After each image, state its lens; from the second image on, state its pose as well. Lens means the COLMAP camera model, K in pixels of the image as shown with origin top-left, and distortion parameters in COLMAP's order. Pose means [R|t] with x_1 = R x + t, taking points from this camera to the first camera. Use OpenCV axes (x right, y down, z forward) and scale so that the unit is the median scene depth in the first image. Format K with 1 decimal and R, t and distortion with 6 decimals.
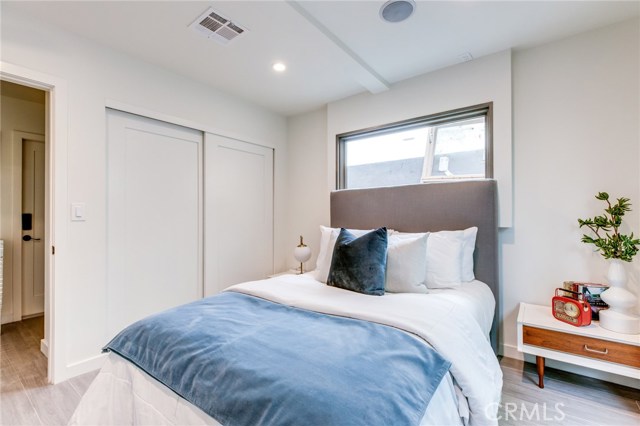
lens RADIAL K [[293.2, 0, 322.5], [0, 293.2, 216.1], [0, 0, 1]] dist [0.001045, 0.000689]
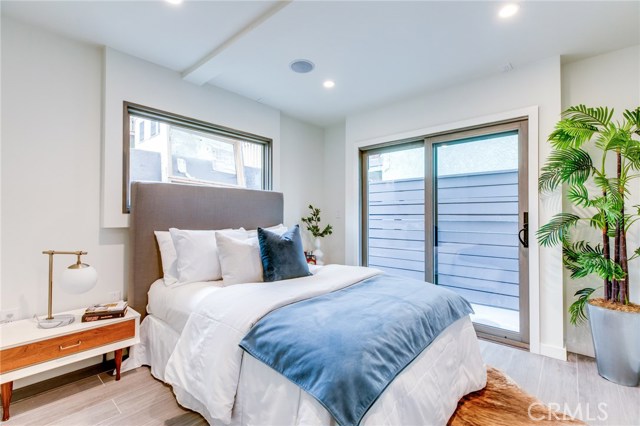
lens RADIAL K [[293.2, 0, 322.2], [0, 293.2, 213.8], [0, 0, 1]] dist [0.001045, 0.000689]
pose [[0.058302, 0.016048, 0.998170, -0.674216], [-0.004734, 0.999864, -0.015799, 0.008204], [-0.998288, -0.003805, 0.058370, 0.500566]]
